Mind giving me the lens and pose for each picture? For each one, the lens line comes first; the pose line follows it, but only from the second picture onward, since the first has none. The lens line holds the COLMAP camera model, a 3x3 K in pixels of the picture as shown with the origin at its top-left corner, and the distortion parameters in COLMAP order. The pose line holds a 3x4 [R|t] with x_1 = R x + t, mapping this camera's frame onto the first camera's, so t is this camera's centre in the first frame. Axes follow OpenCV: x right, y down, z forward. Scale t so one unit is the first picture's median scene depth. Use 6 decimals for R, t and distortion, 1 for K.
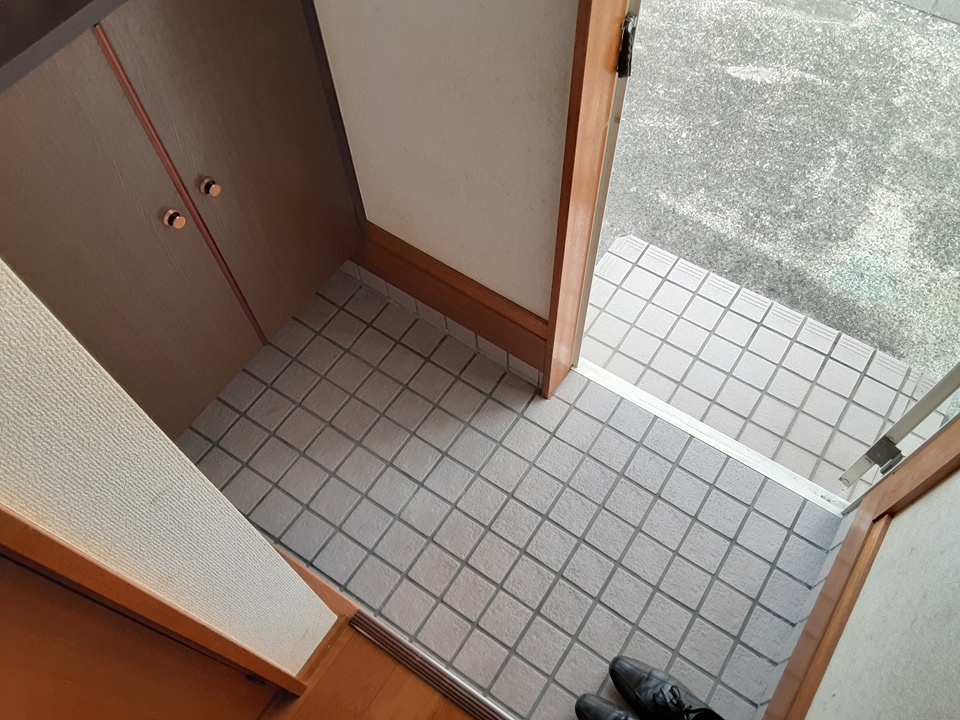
lens RADIAL K [[775.2, 0, 490.8], [0, 775.2, 358.1], [0, 0, 1]] dist [0.111318, -0.153195]
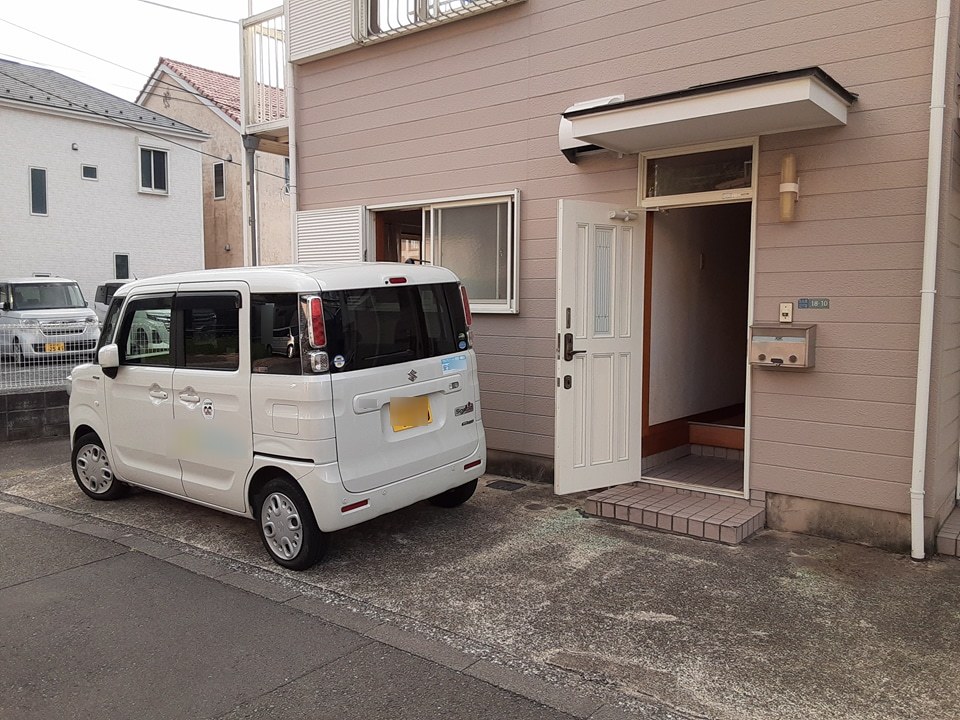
lens RADIAL K [[775.2, 0, 490.8], [0, 775.2, 358.1], [0, 0, 1]] dist [0.111318, -0.153195]
pose [[-0.997821, 0.002654, 0.065930, 0.569155], [0.060542, 0.434175, 0.898792, -1.867669], [-0.026240, 0.900825, -0.433389, 1.316406]]
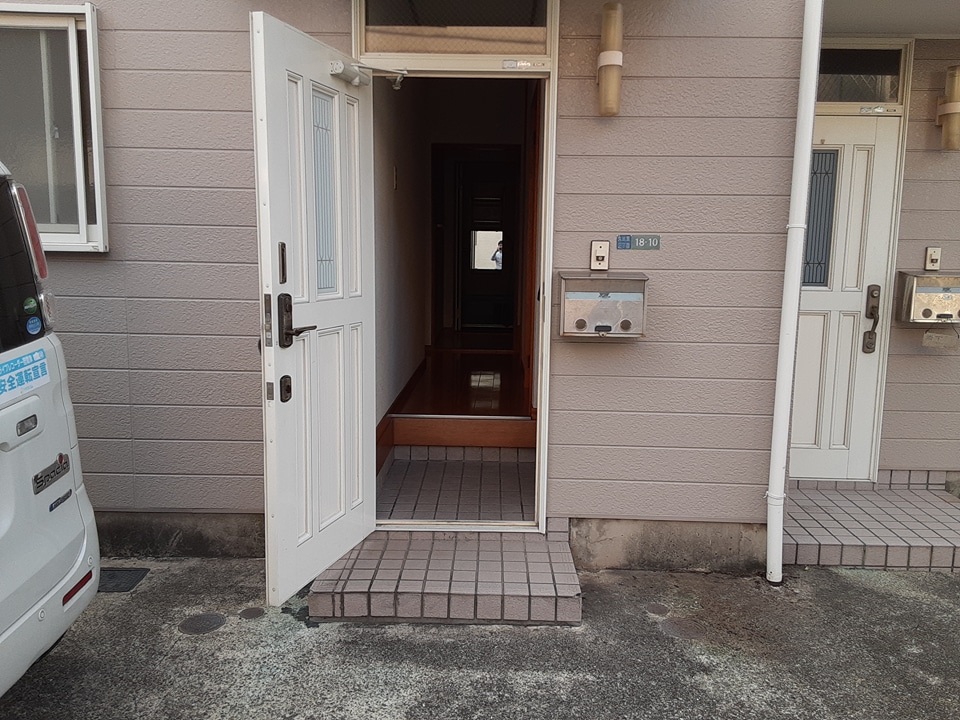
lens RADIAL K [[769.3, 0, 491.9], [0, 769.3, 358.2], [0, 0, 1]] dist [0.110465, -0.147114]
pose [[-0.831887, 0.075625, -0.549768, 0.817190], [-0.485129, 0.381943, 0.786619, -1.051495], [0.269468, 0.921087, -0.281045, 0.861389]]
